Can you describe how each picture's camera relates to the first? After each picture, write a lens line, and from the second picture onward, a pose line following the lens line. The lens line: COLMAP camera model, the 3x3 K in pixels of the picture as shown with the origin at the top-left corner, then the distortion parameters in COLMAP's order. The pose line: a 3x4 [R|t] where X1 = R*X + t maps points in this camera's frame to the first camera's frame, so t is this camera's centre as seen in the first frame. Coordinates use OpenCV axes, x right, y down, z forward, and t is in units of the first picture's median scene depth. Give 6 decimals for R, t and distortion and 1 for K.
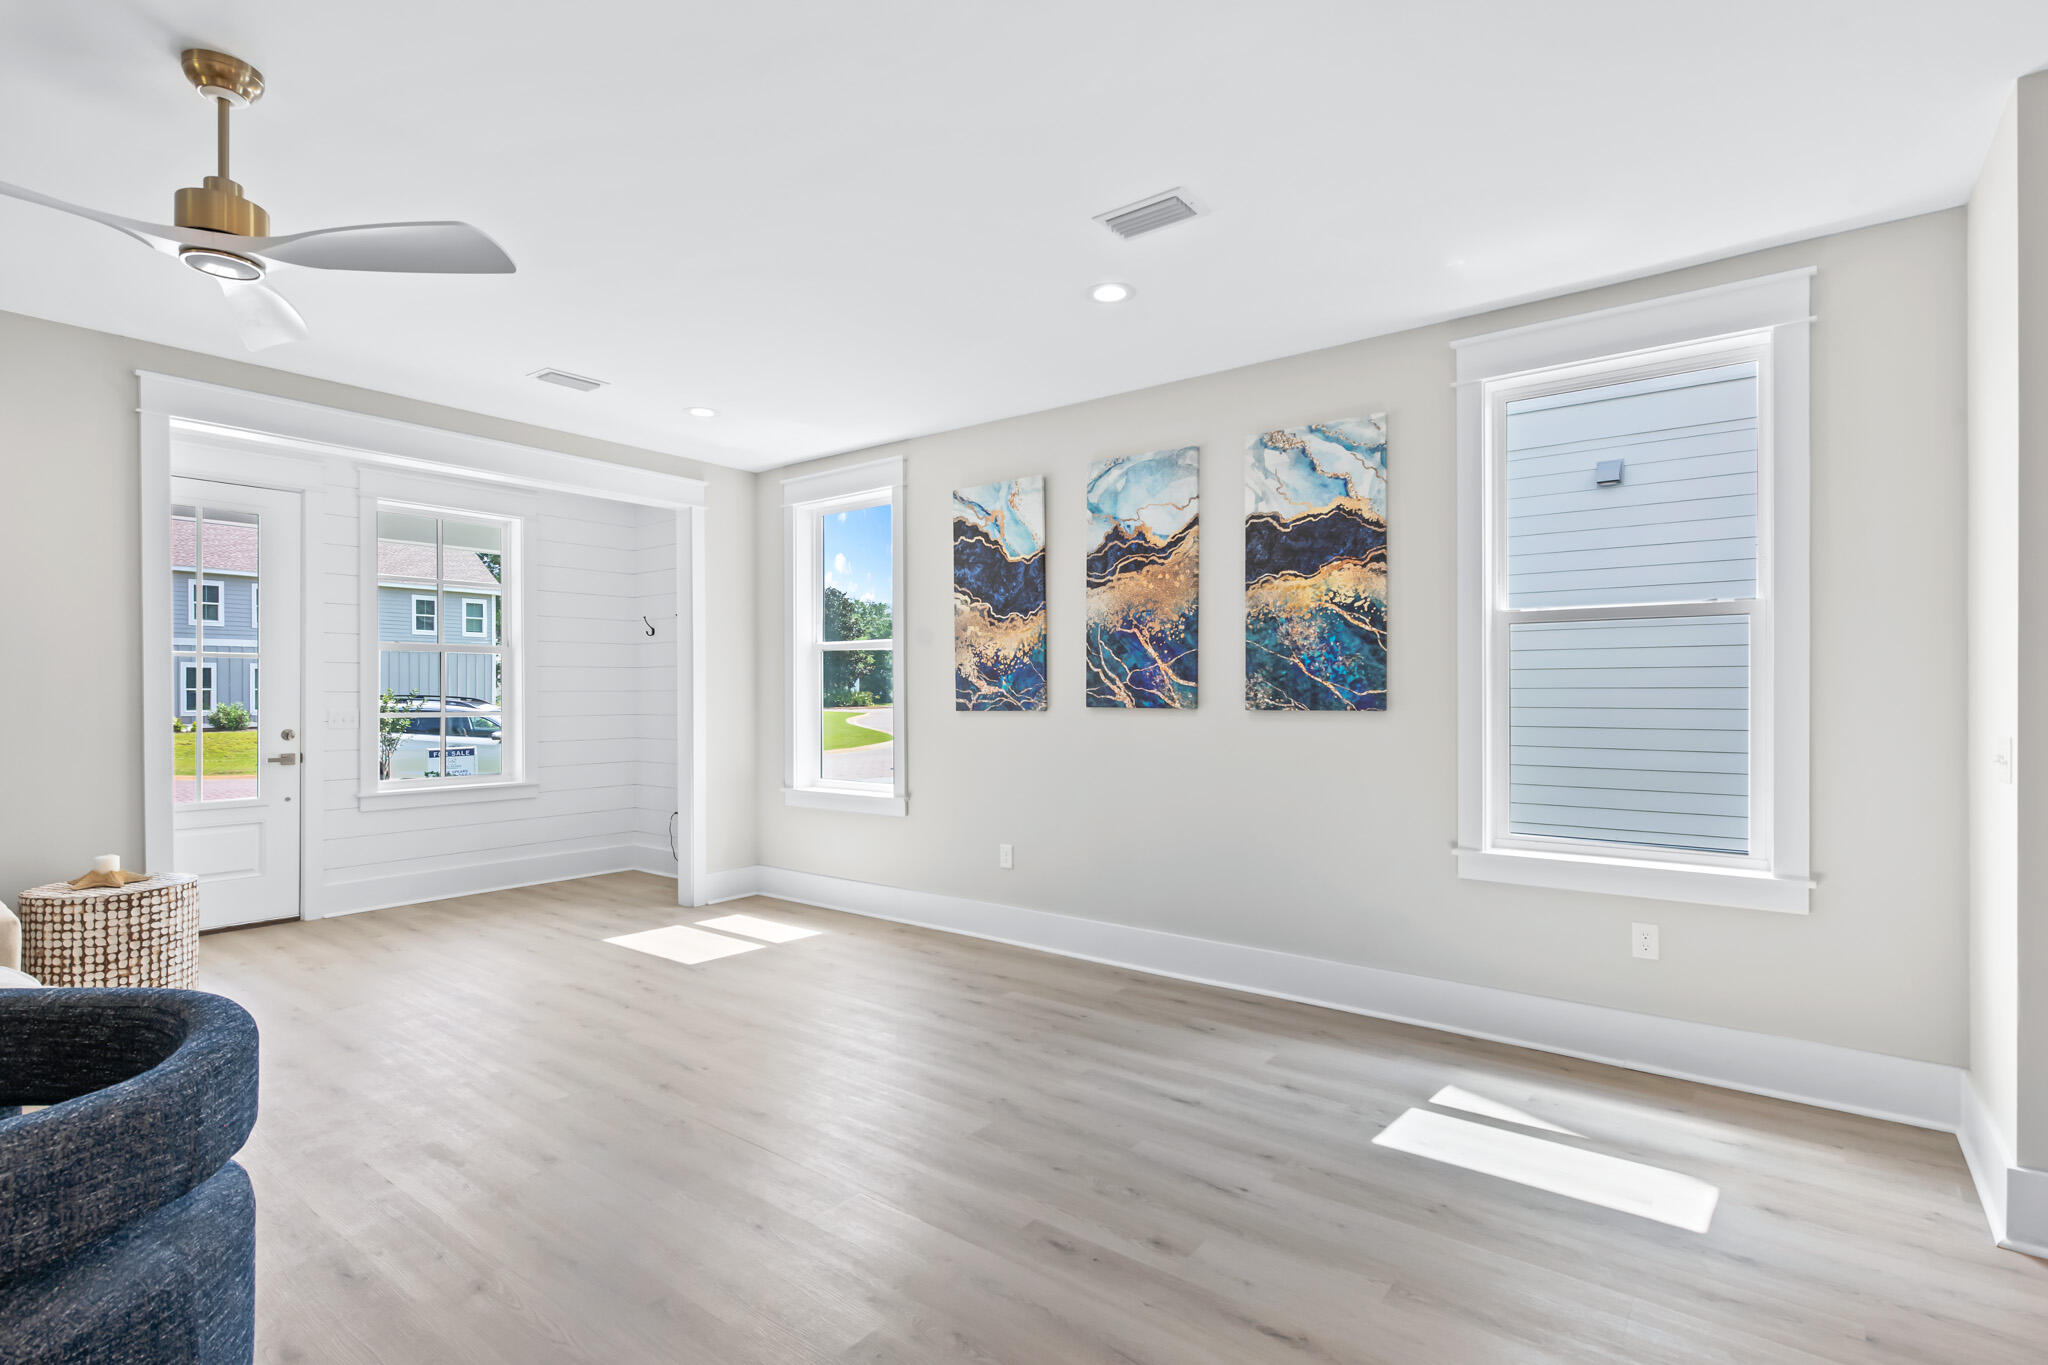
lens RADIAL K [[986.6, 0, 1020.2], [0, 986.6, 690.6], [0, 0, 1]] dist [0.011377, -0.000475]
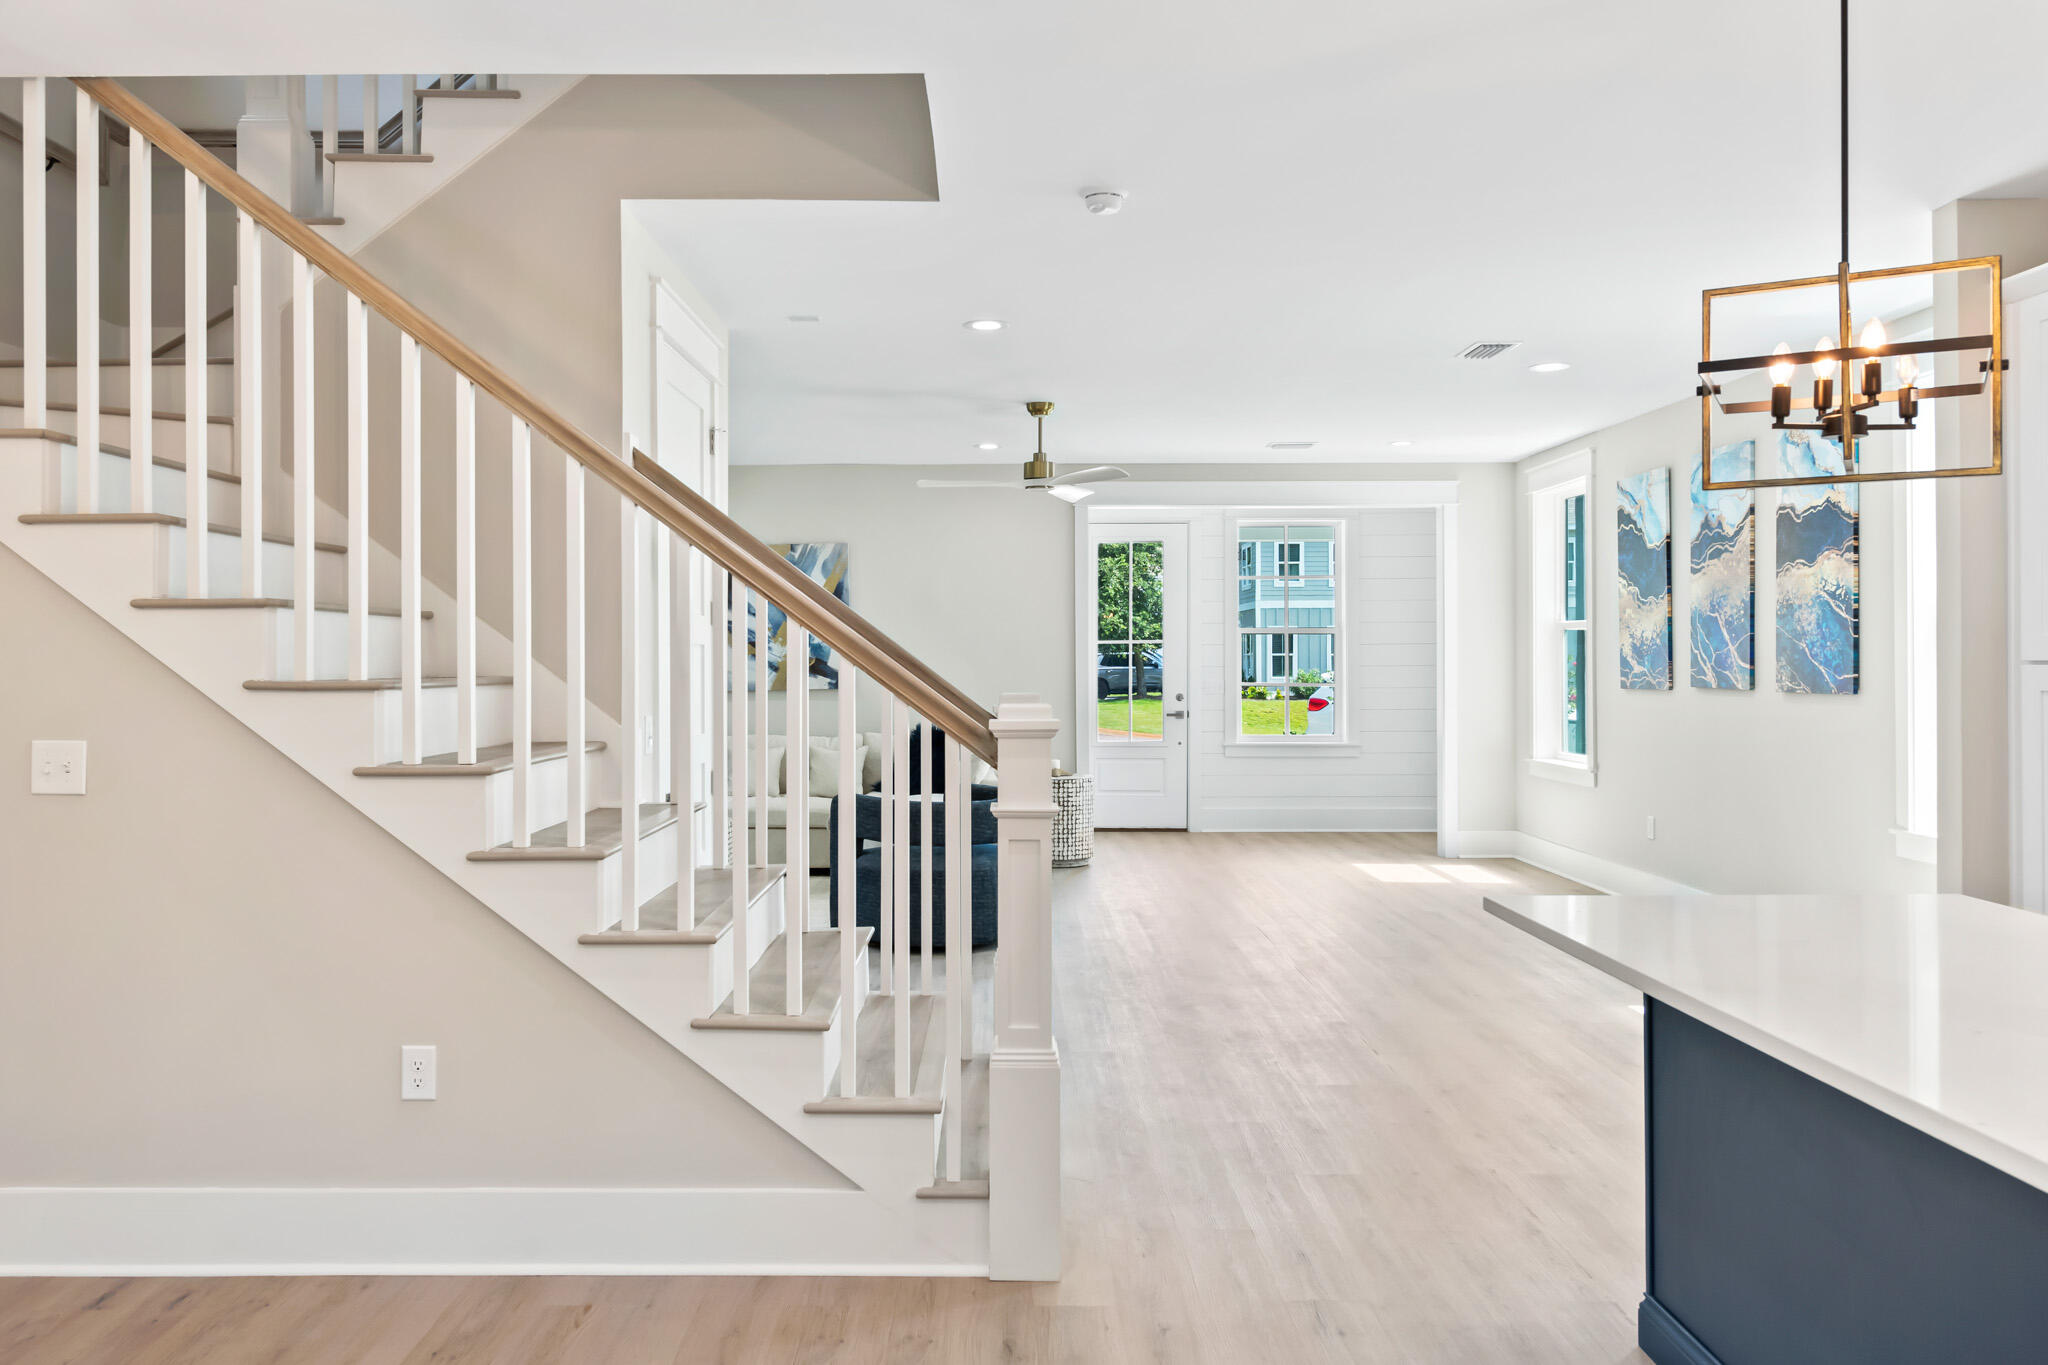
lens RADIAL K [[1420.2, 0, 1021.6], [0, 1420.2, 669.8], [0, 0, 1]] dist [0.000209, 0.000051]
pose [[0.630801, 0.007565, -0.775908, 0.746612], [0.000937, 0.999944, 0.010511, -0.016983], [0.775944, -0.007357, 0.630758, -0.481118]]
